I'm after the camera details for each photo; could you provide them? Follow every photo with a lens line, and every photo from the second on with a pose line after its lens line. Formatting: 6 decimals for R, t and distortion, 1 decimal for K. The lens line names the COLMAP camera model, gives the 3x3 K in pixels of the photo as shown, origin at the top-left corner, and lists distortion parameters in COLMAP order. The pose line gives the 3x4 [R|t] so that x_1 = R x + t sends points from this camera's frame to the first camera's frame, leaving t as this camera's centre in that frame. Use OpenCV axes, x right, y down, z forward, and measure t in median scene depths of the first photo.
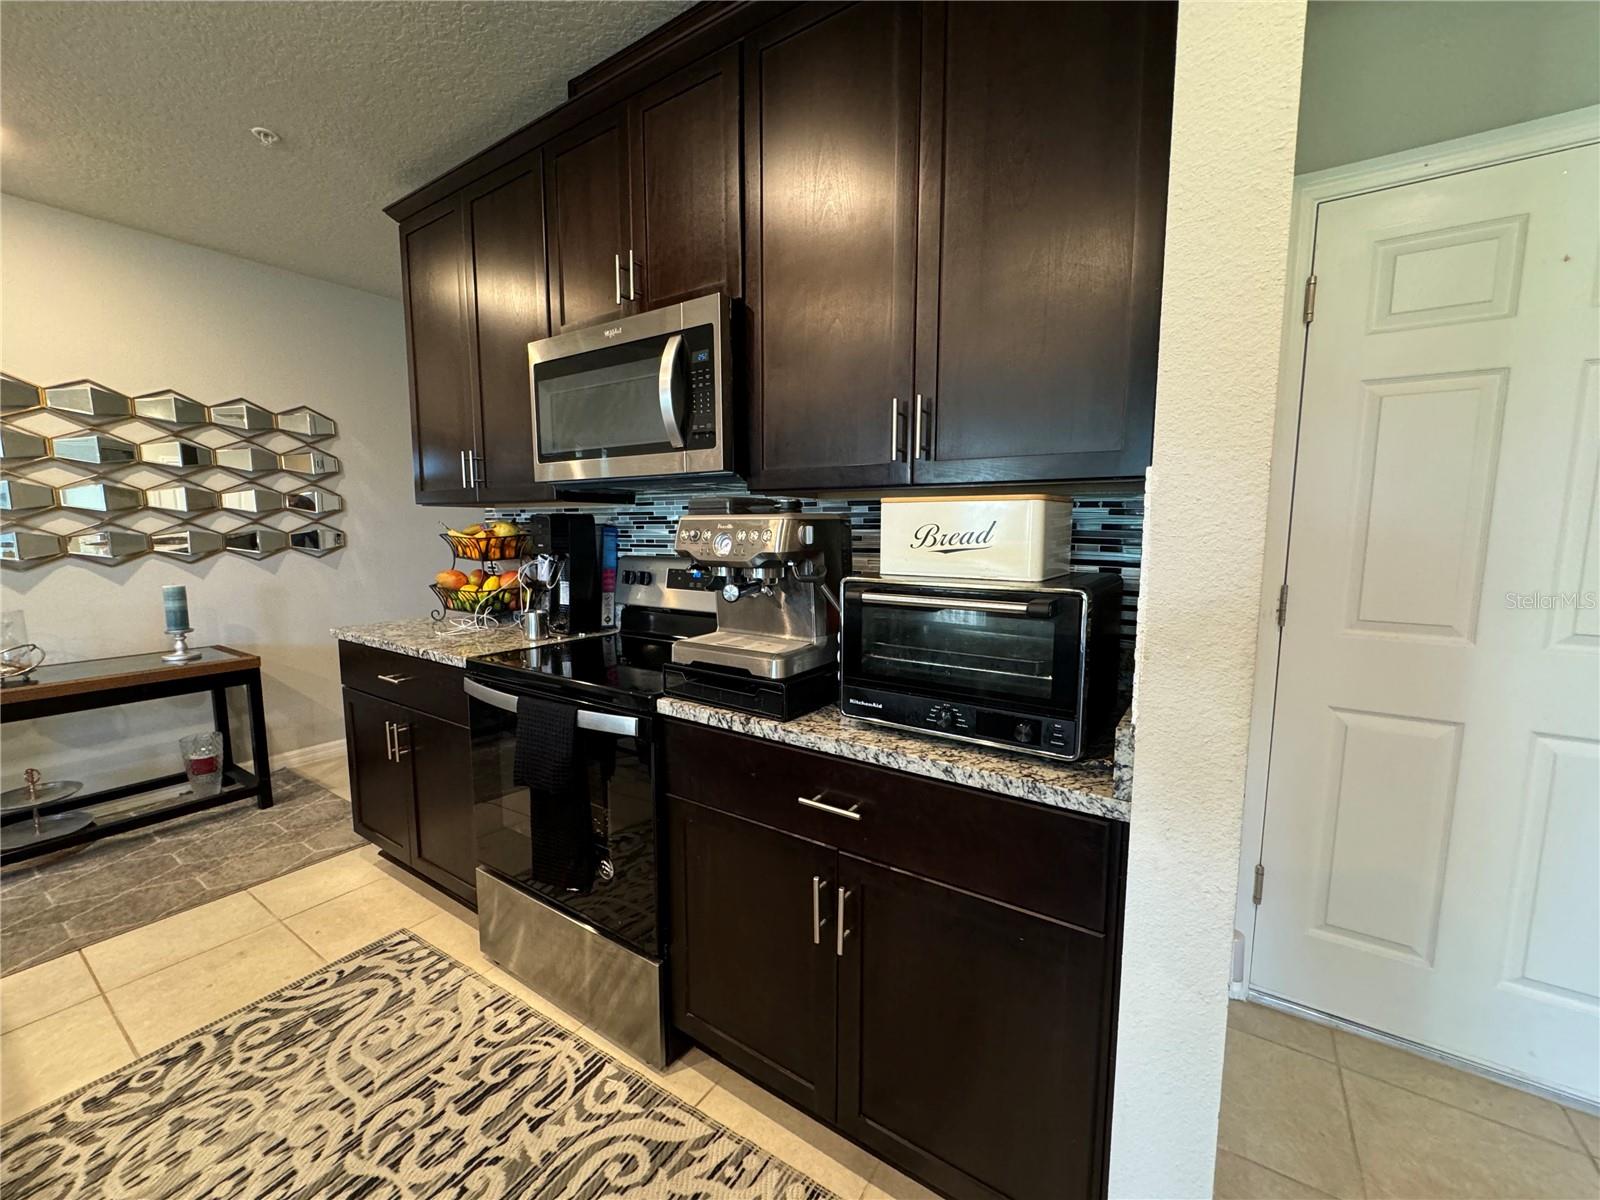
lens RADIAL K [[638.5, 0, 802.9], [0, 638.5, 599.3], [0, 0, 1]] dist [-0.008570, 0.001507]
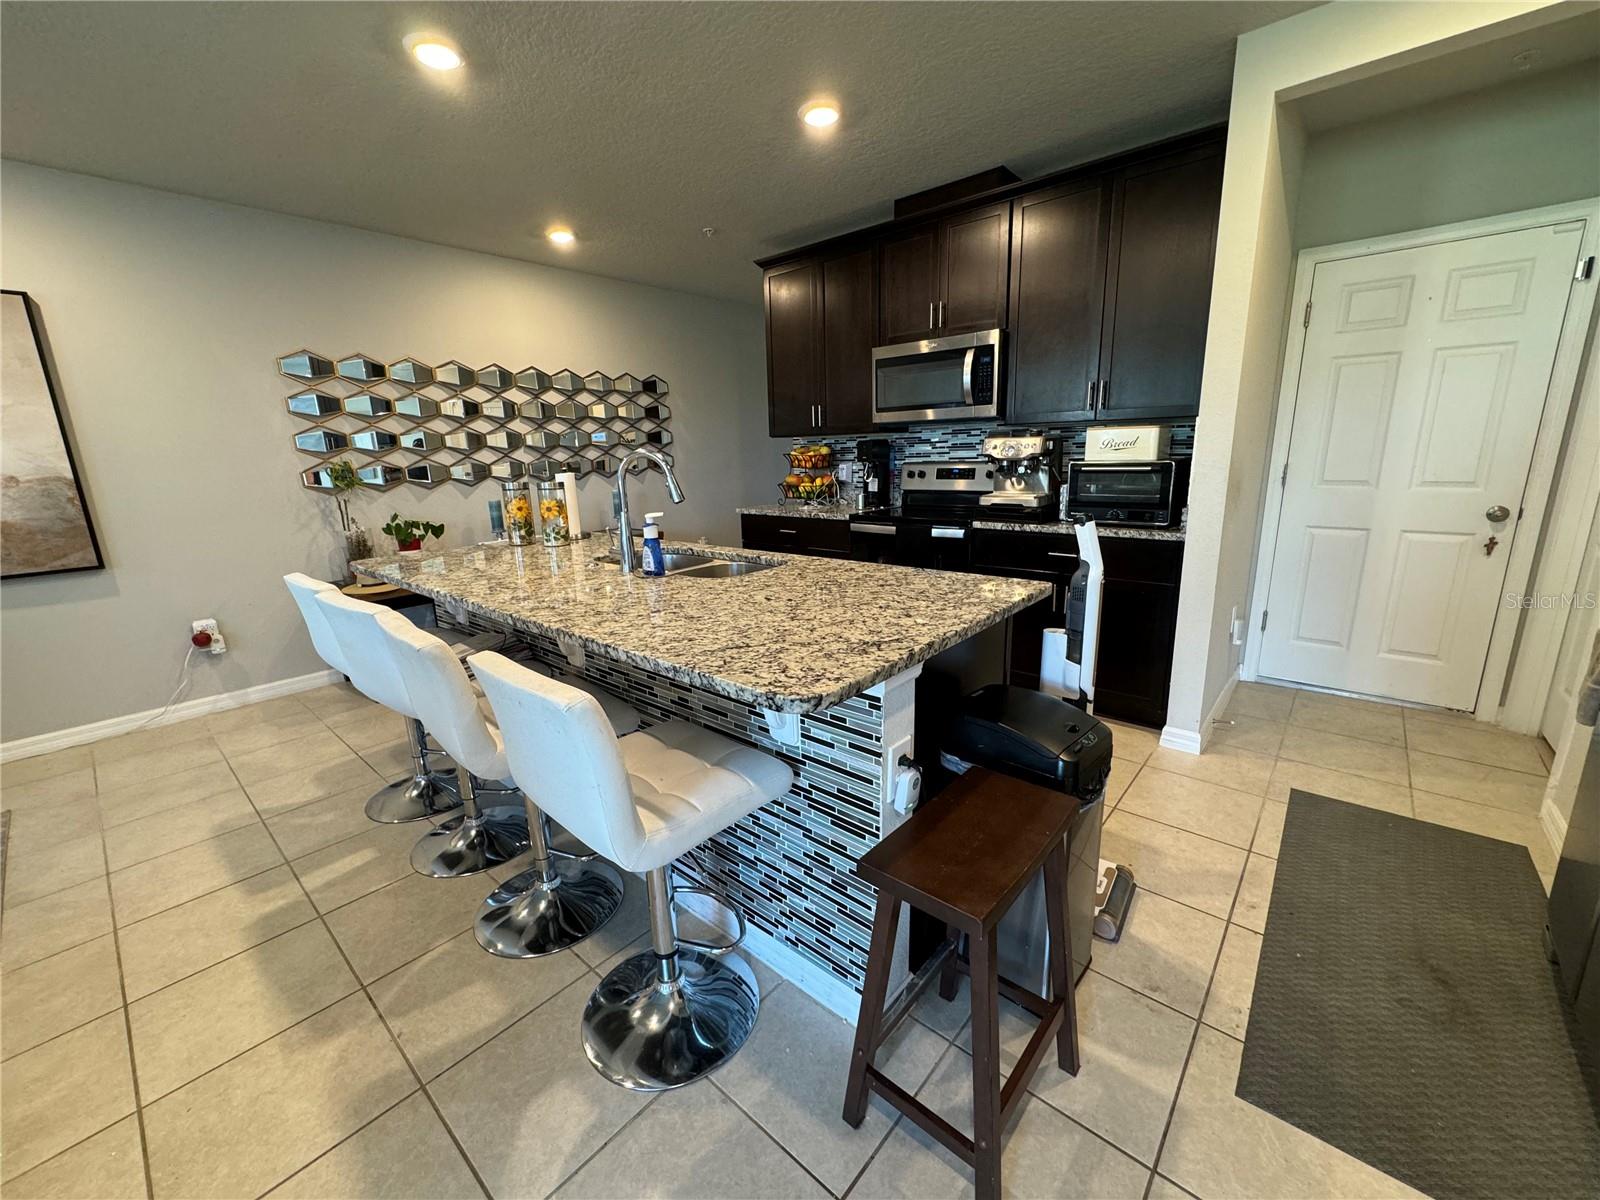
lens RADIAL K [[638.5, 0, 801.6], [0, 638.5, 601.2], [0, 0, 1]] dist [-0.008570, 0.001507]
pose [[0.991302, -0.000783, -0.131605, -0.486933], [0.016780, 0.992573, 0.120488, 0.141533], [0.130533, -0.121649, 0.983953, -1.227388]]
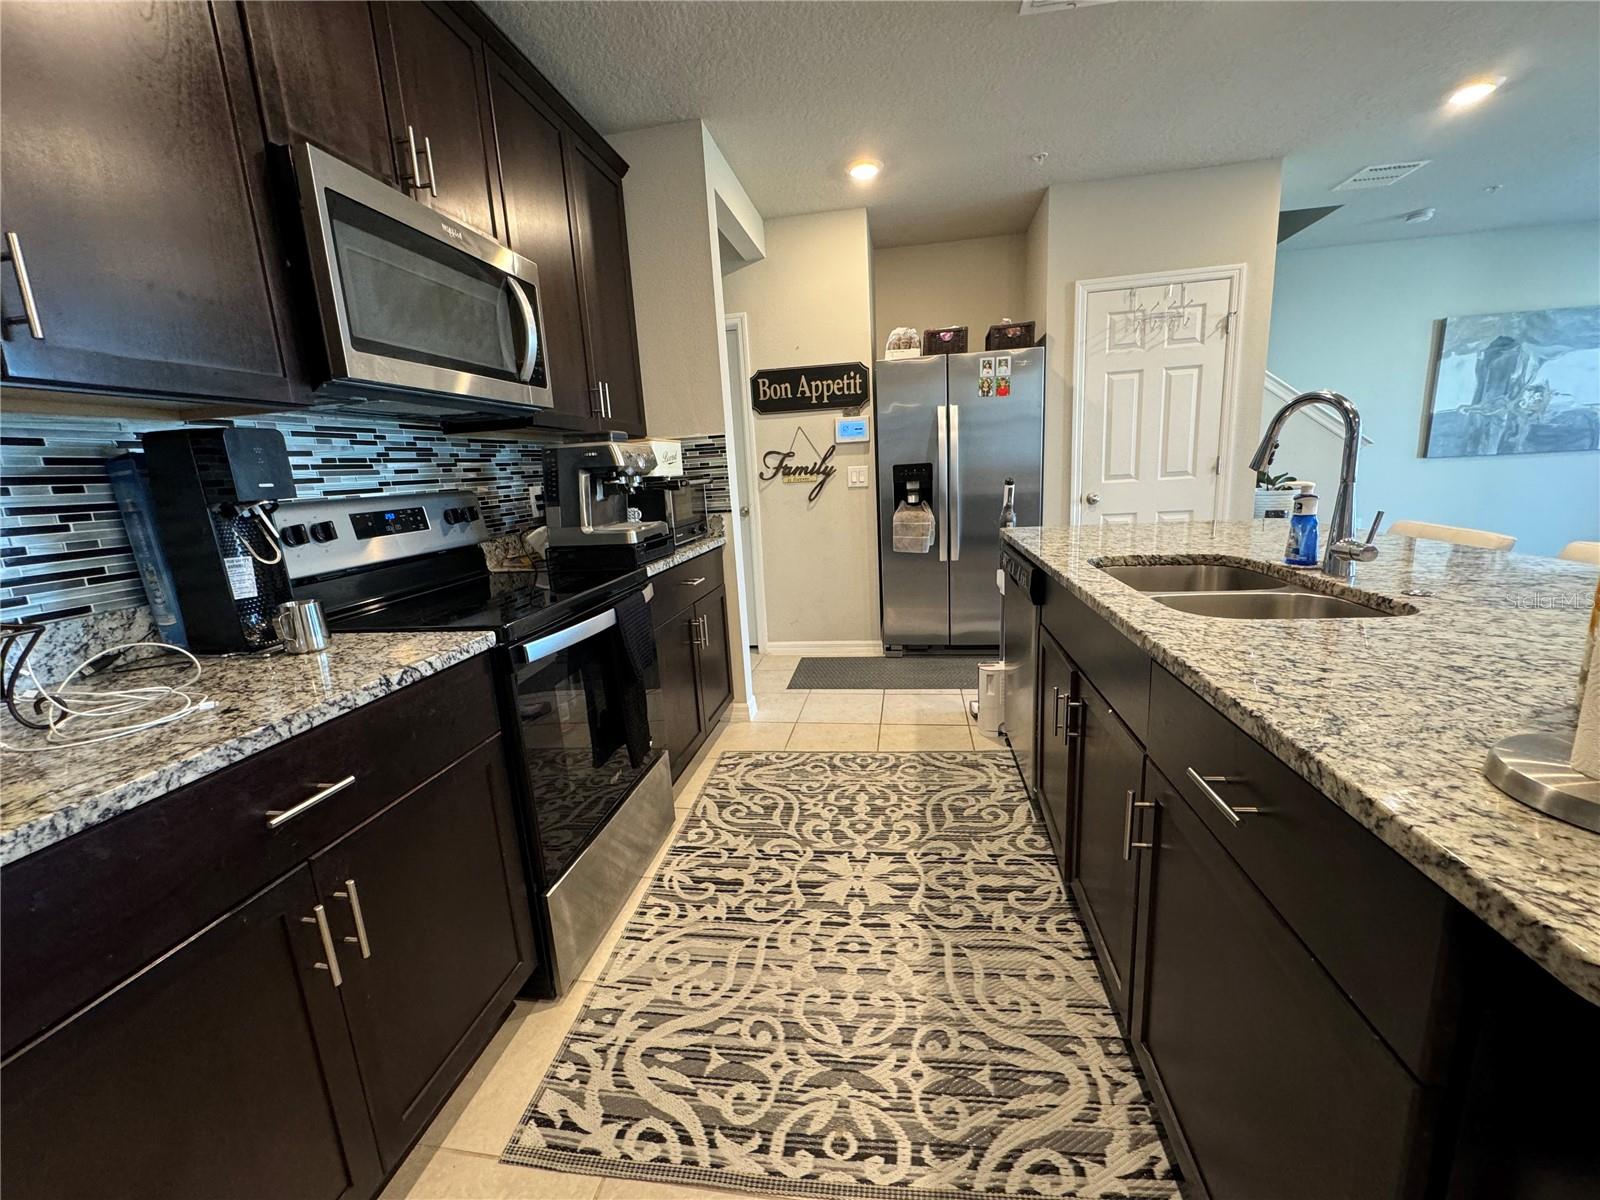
lens RADIAL K [[638.5, 0, 798.8], [0, 638.5, 600.5], [0, 0, 1]] dist [-0.008570, 0.001507]
pose [[-0.410602, -0.167322, 0.896331, -1.555167], [0.158394, 0.954985, 0.250830, -0.075988], [-0.897952, 0.244964, -0.365616, 1.134950]]
